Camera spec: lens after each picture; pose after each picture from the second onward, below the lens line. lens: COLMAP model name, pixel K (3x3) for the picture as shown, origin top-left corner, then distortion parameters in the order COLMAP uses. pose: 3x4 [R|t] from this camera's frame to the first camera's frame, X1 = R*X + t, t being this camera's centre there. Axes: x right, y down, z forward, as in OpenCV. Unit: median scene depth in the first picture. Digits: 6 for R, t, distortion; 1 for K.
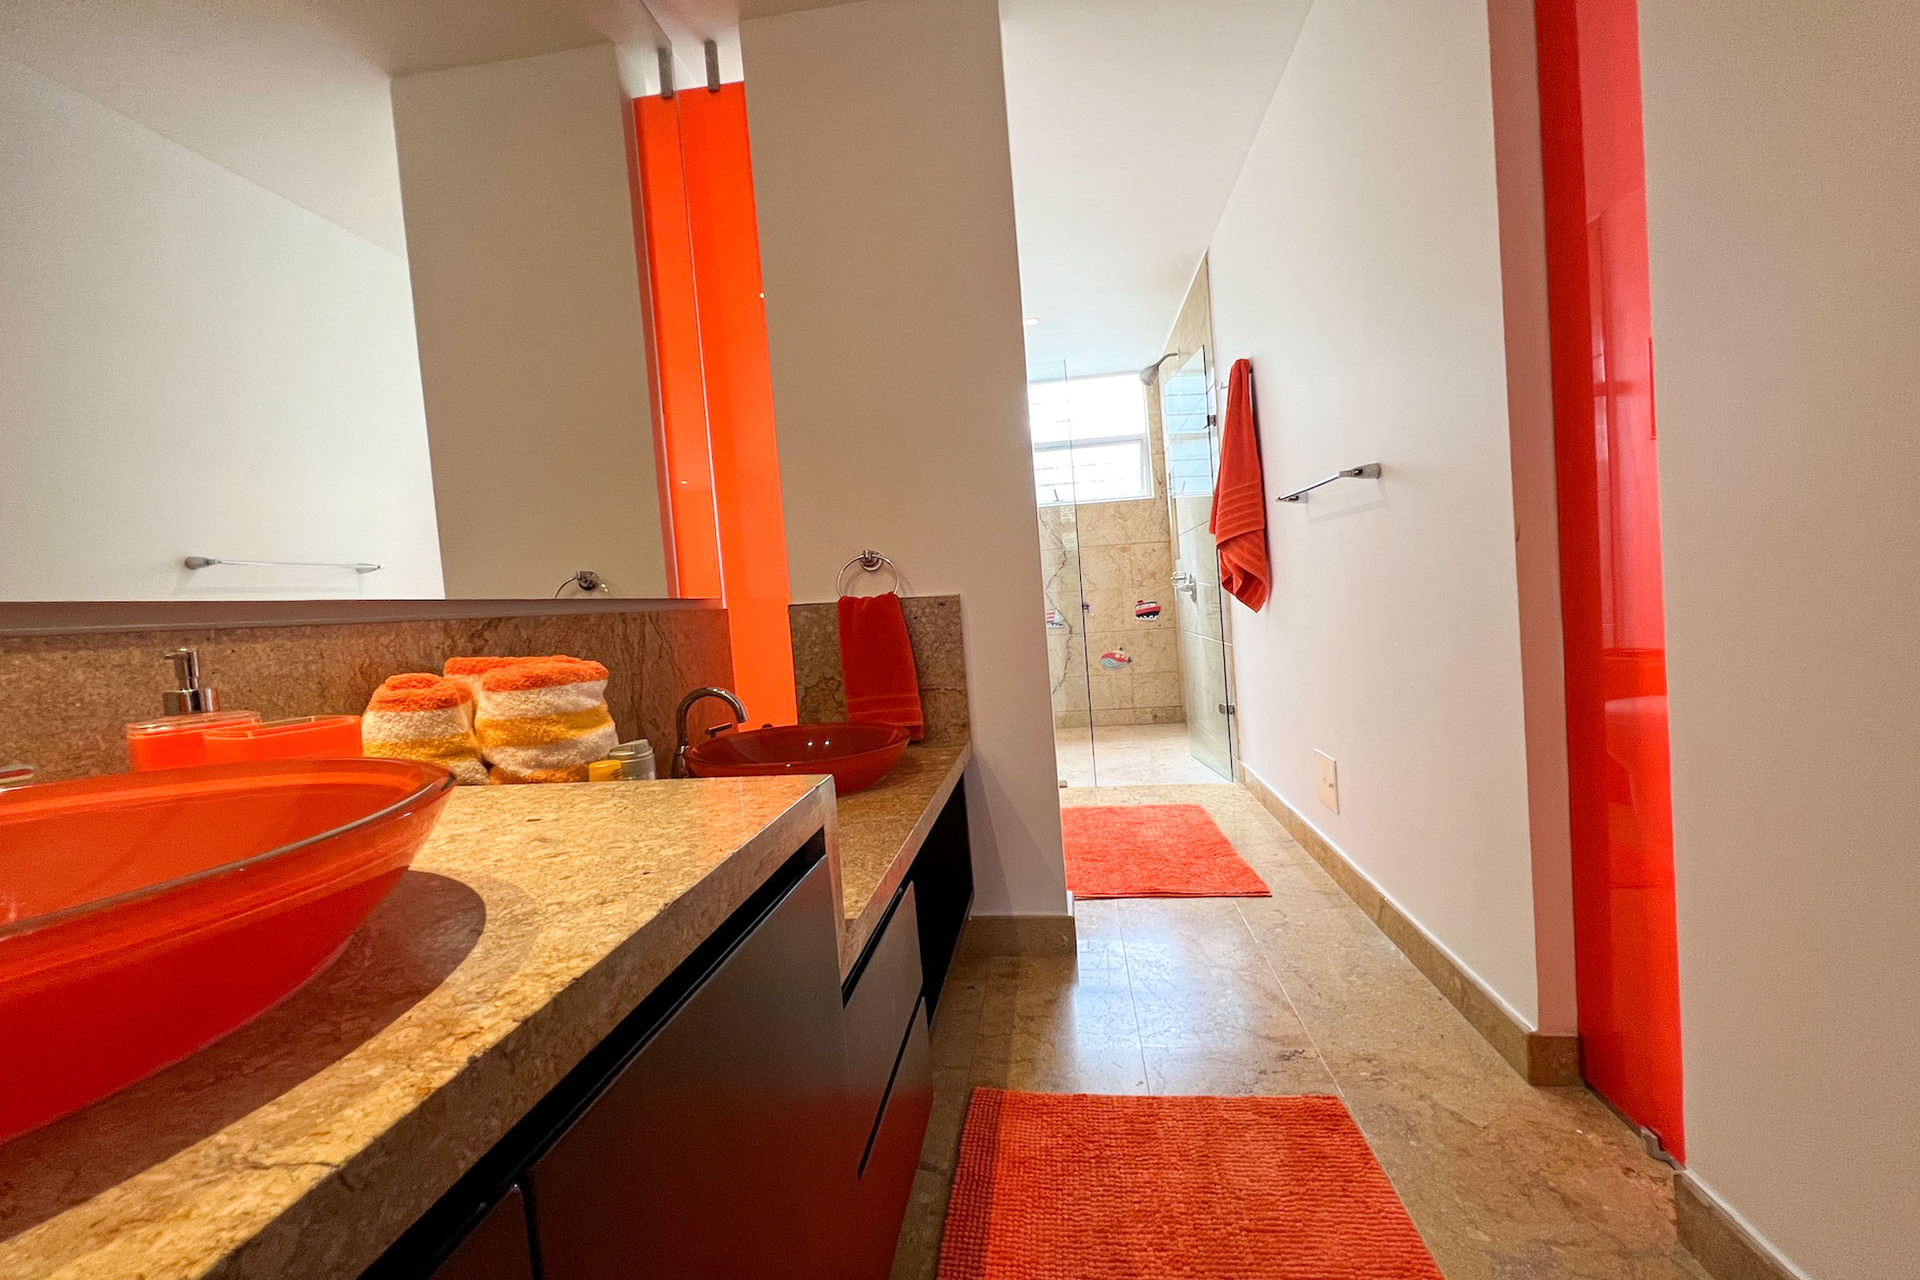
lens RADIAL K [[776.7, 0, 963.6], [0, 776.7, 635.7], [0, 0, 1]] dist [-0.003768, 0.000595]
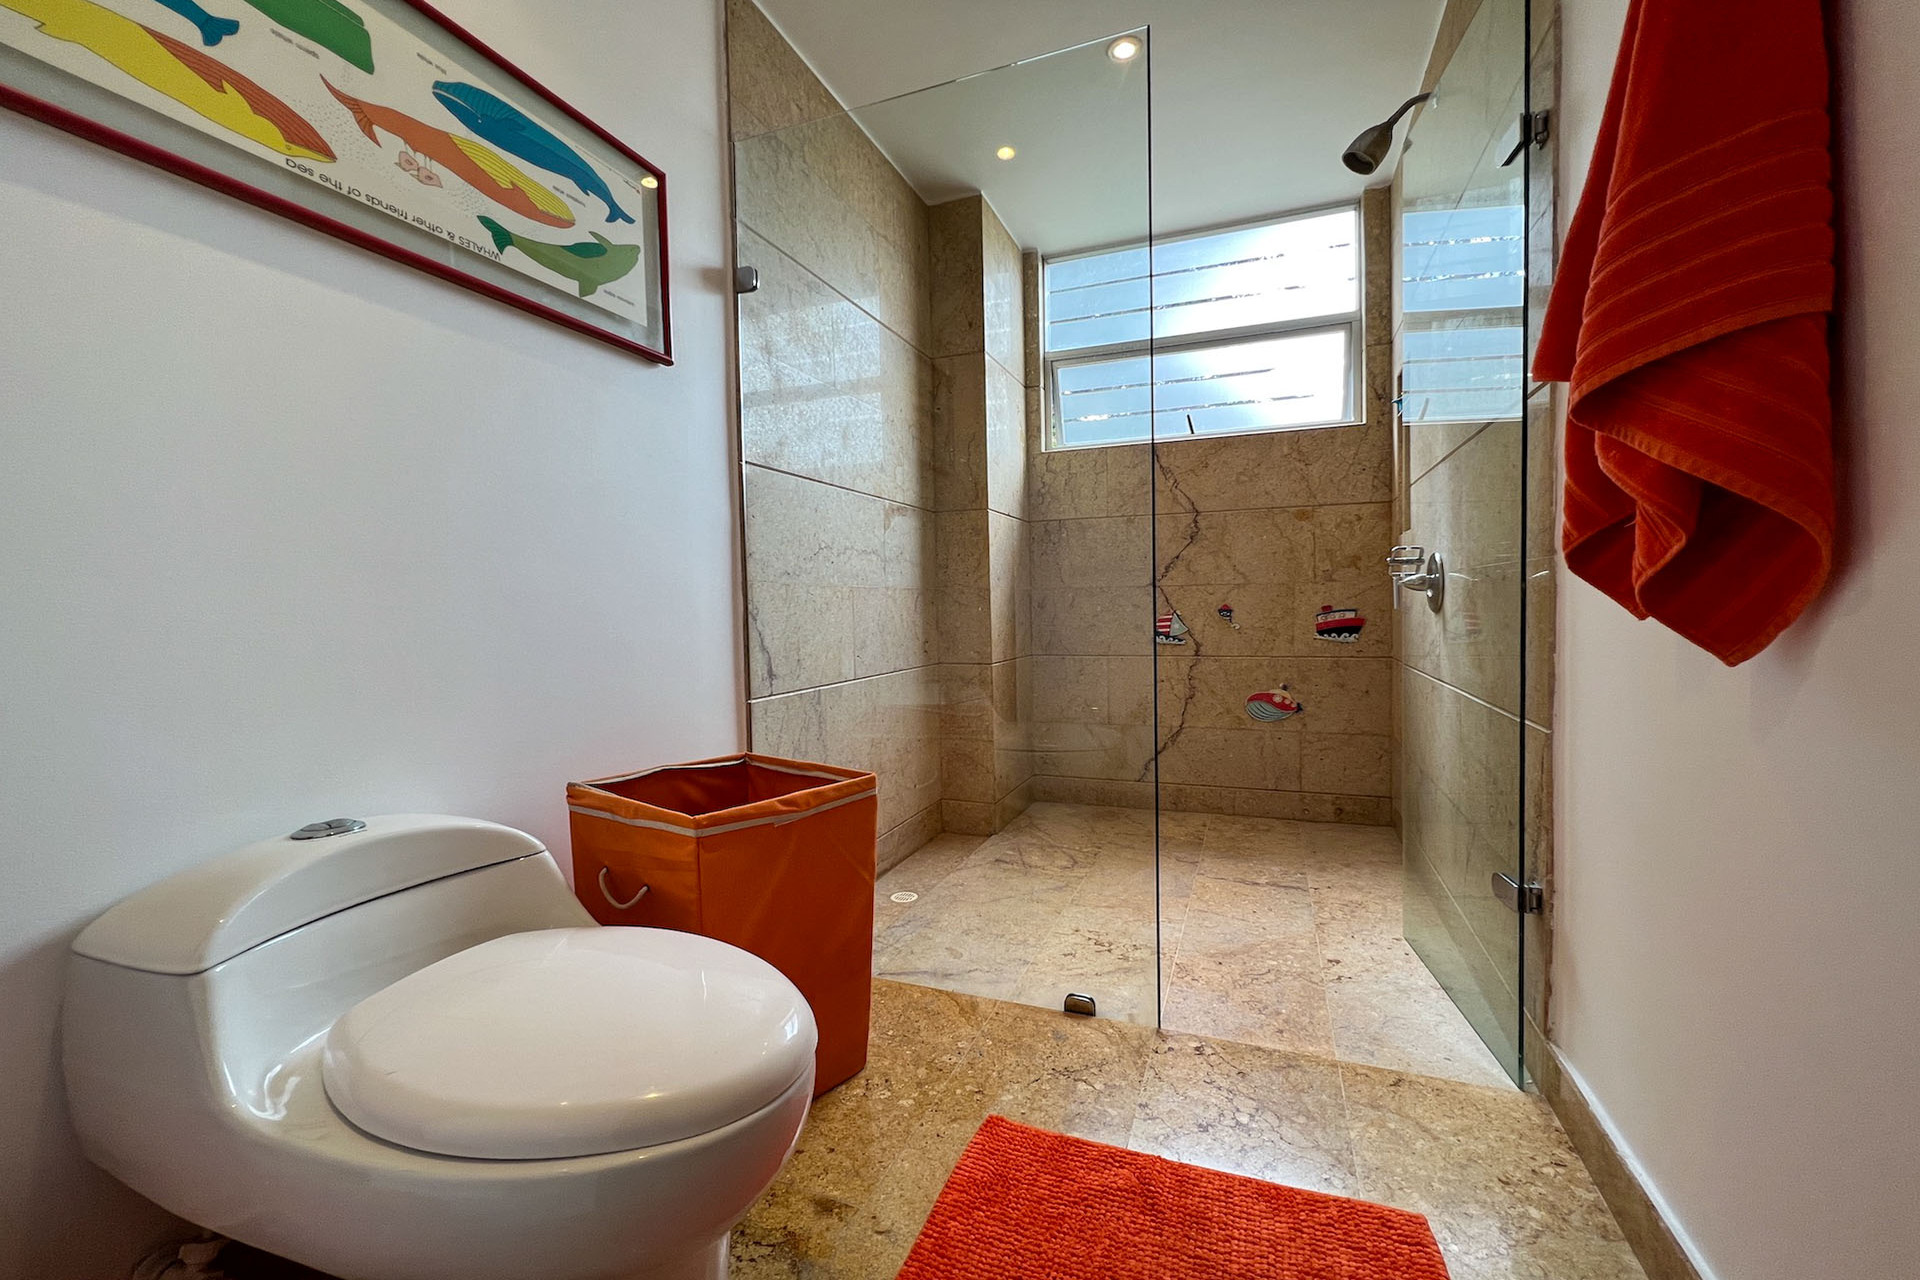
lens RADIAL K [[776.7, 0, 958.4], [0, 776.7, 647.4], [0, 0, 1]] dist [-0.003768, 0.000595]
pose [[0.968866, 0.062301, -0.239618, 0.105538], [-0.057426, 0.997977, 0.027280, -0.014992], [0.240833, -0.012670, 0.970484, 0.385837]]
